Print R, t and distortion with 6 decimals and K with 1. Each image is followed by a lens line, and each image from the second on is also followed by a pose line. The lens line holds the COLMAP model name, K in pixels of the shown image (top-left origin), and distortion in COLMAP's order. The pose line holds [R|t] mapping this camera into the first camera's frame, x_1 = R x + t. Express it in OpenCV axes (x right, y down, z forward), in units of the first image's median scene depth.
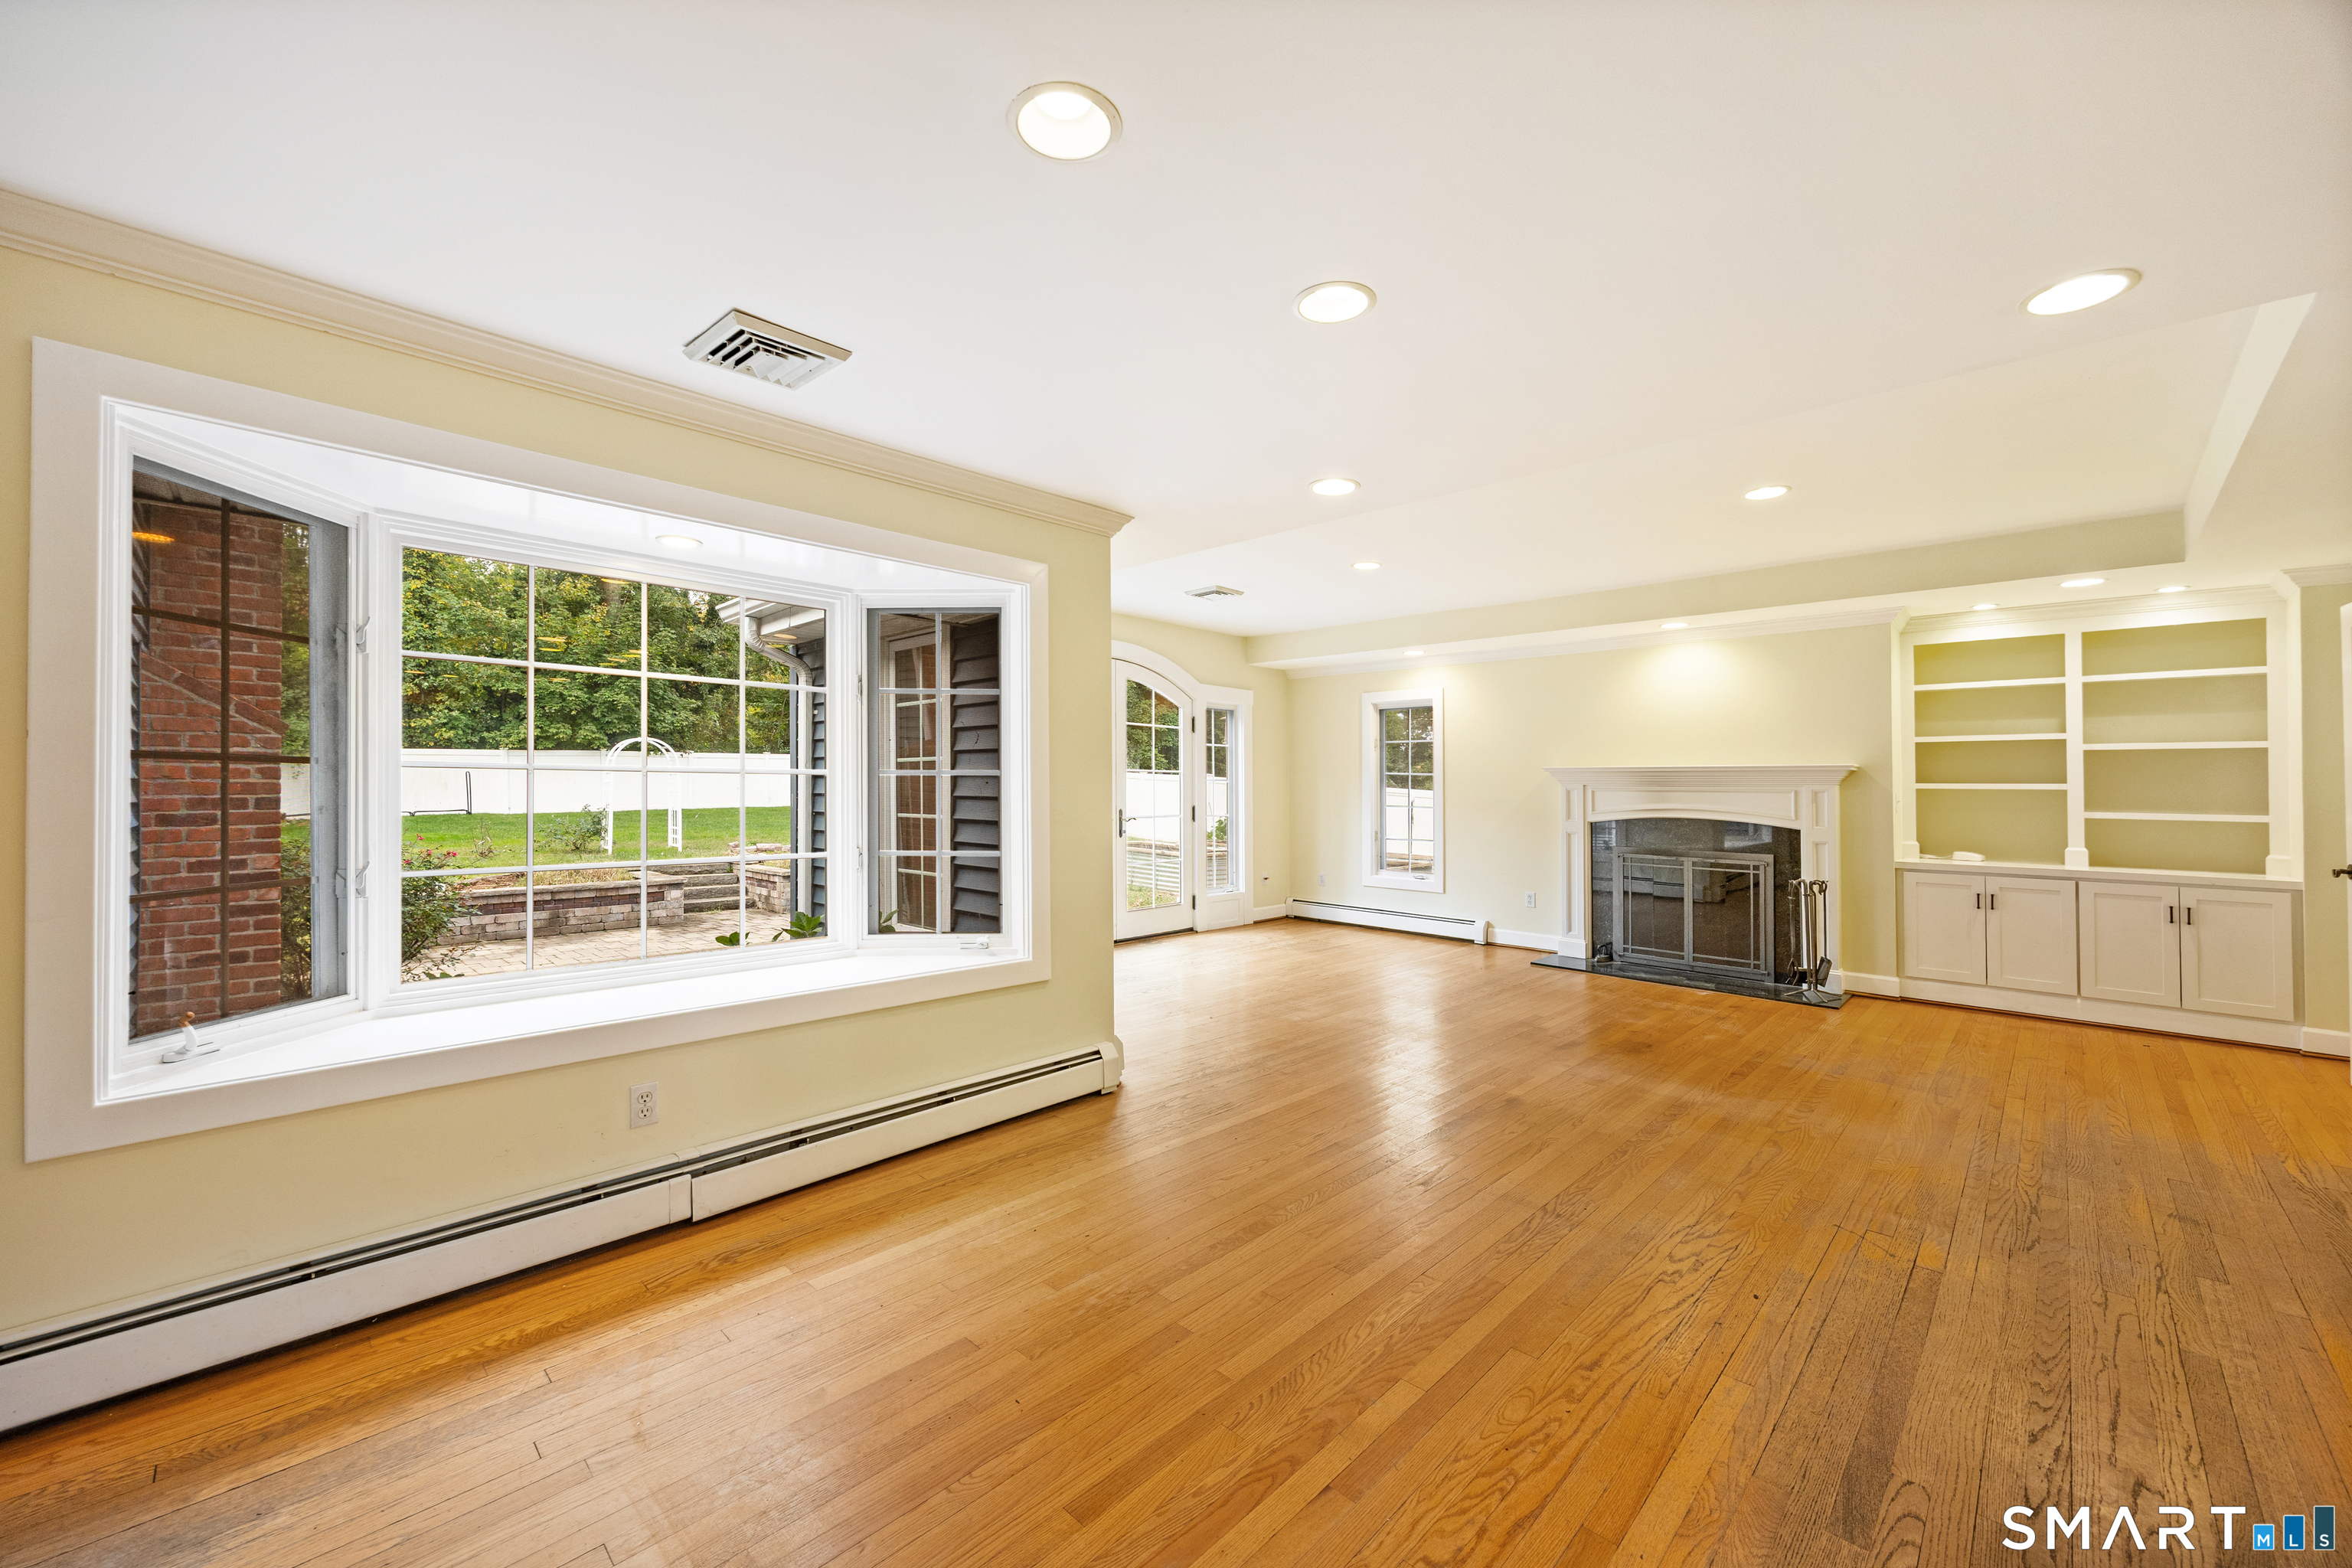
lens RADIAL K [[905.5, 0, 1175.3], [0, 905.5, 791.1], [0, 0, 1]] dist [-0.000254, 0.000683]
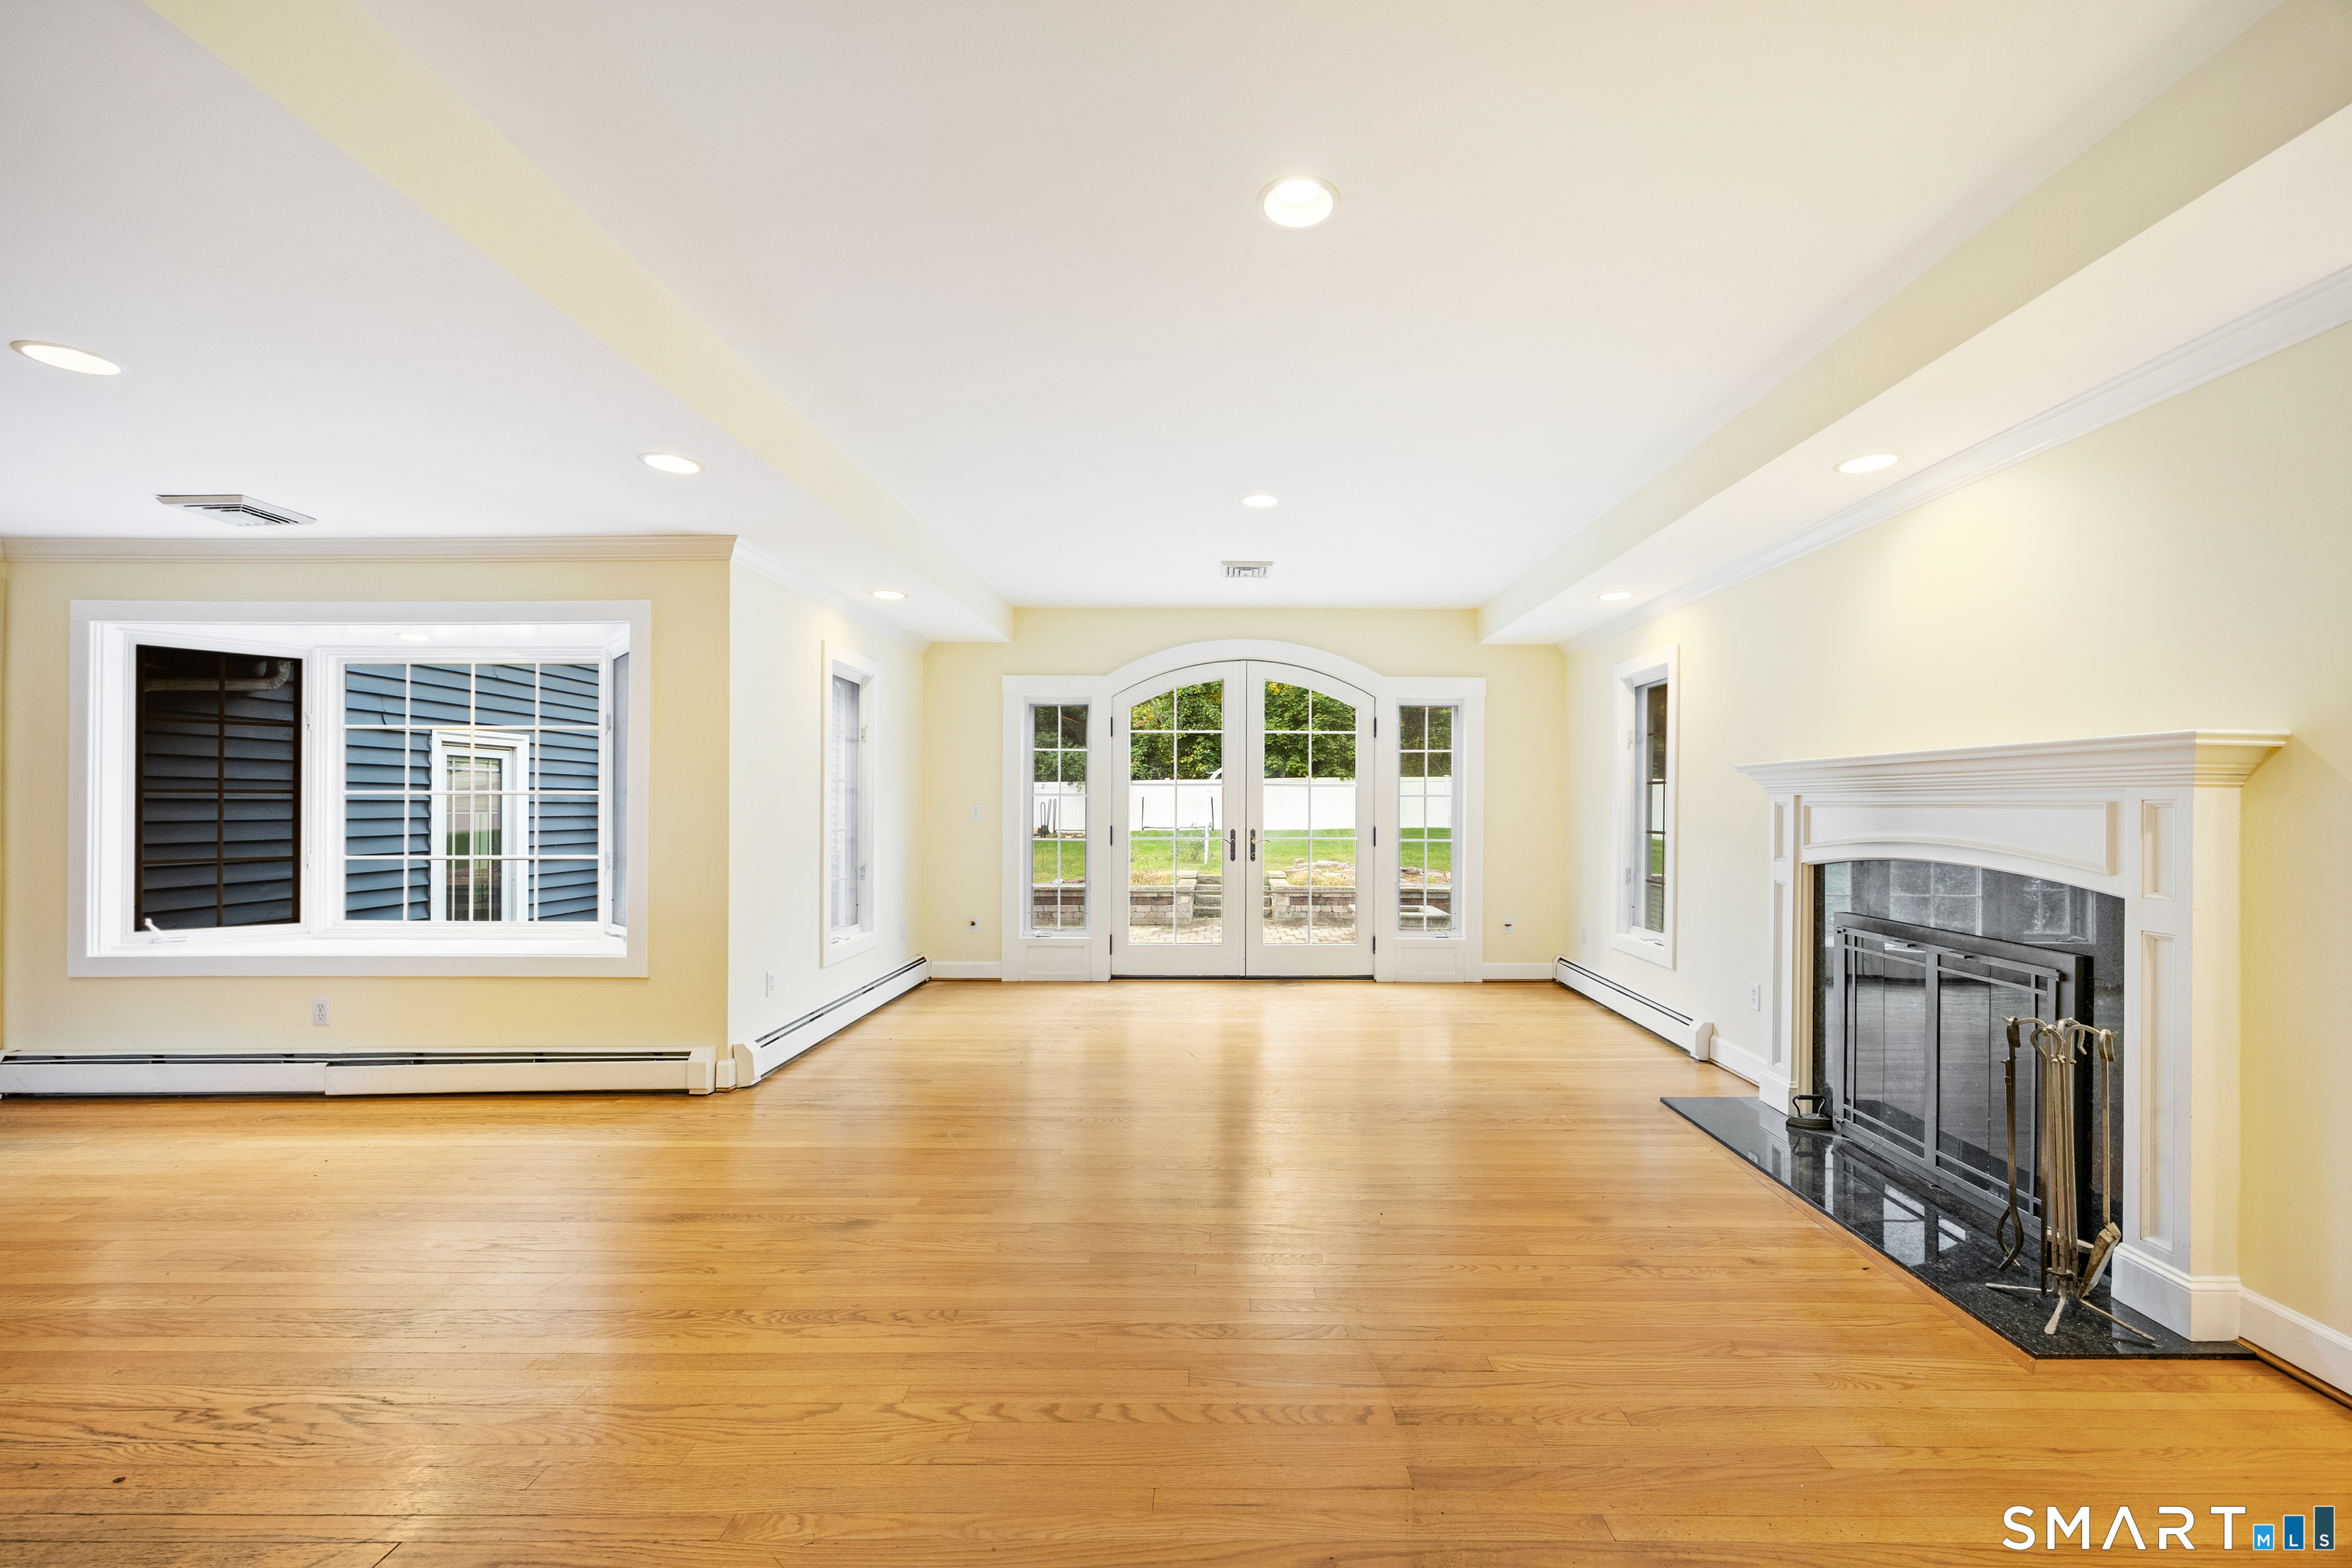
lens RADIAL K [[925.0, 0, 1233.0], [0, 925.0, 814.5], [0, 0, 1]] dist [0.002684, 0.000060]
pose [[0.705226, 0.000933, -0.708982, 1.023792], [0.000560, 0.999998, 0.001872, 0.006847], [0.708982, -0.001717, 0.705224, 0.625350]]
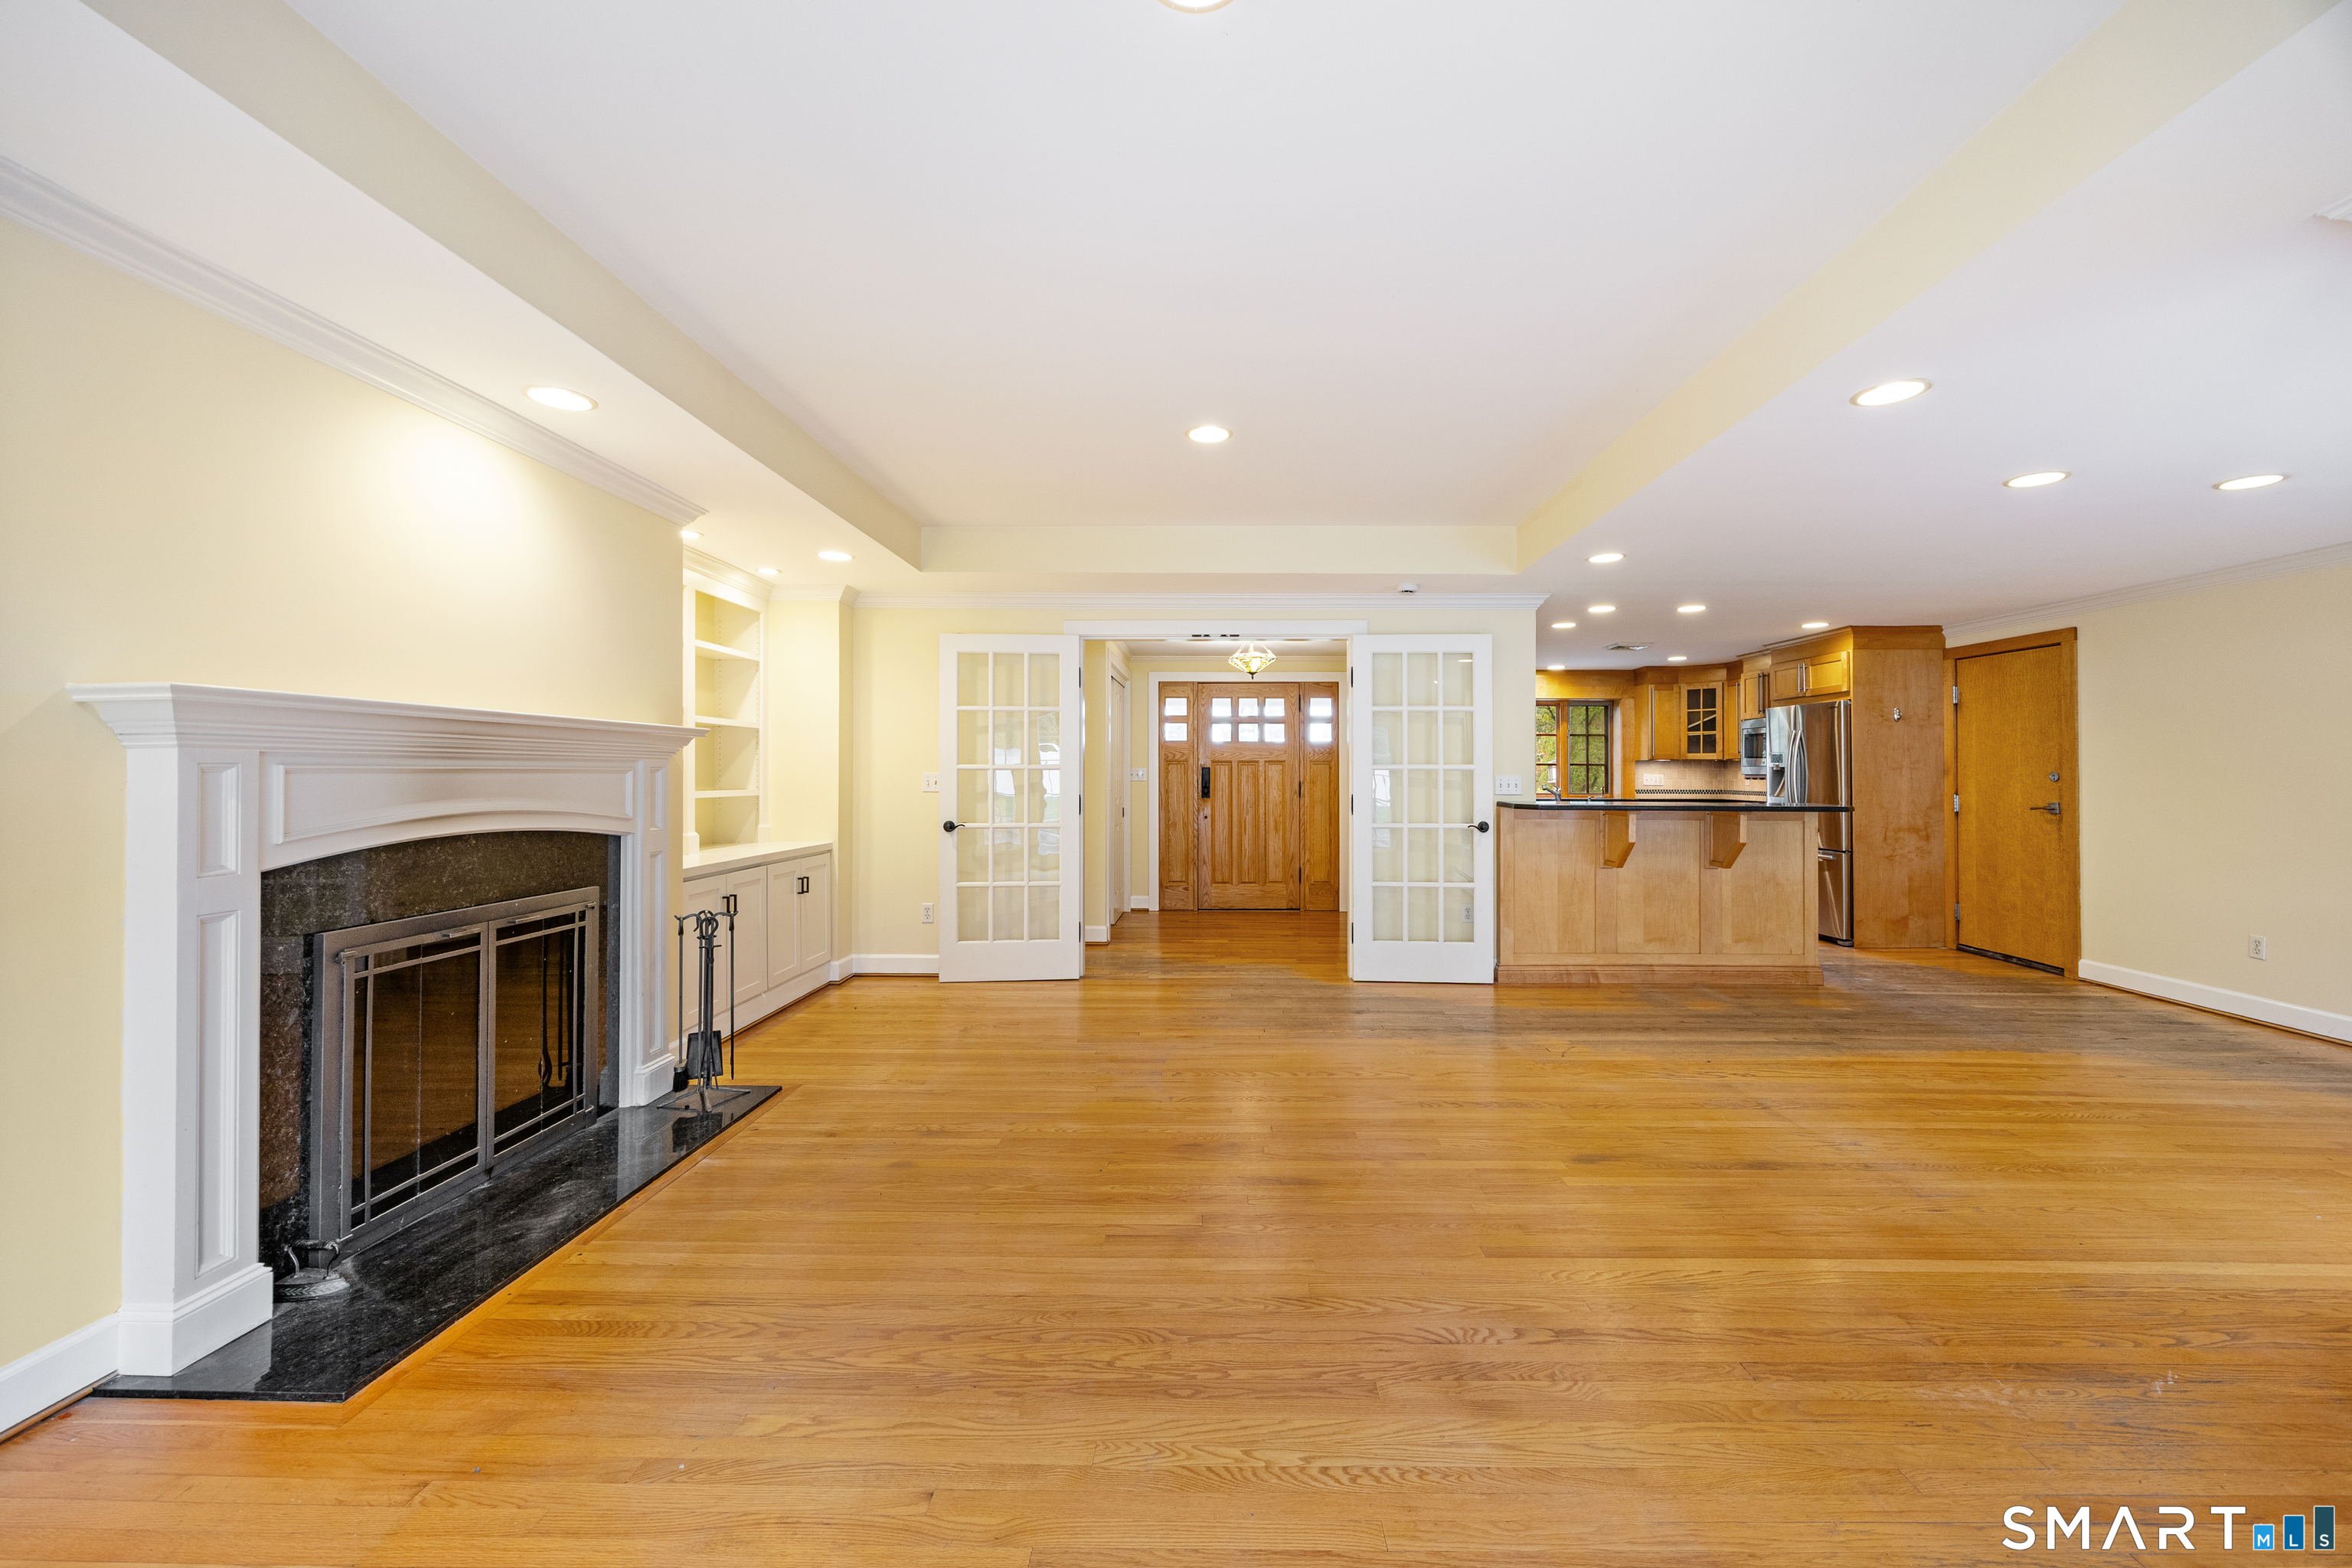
lens RADIAL K [[918.2, 0, 1207.1], [0, 918.2, 765.2], [0, 0, 1]] dist [0.001566, 0.000131]
pose [[-0.689358, -0.004366, 0.724407, 0.013321], [-0.006625, 0.999978, -0.000277, -0.006225], [-0.724390, -0.004990, -0.689372, 1.651597]]
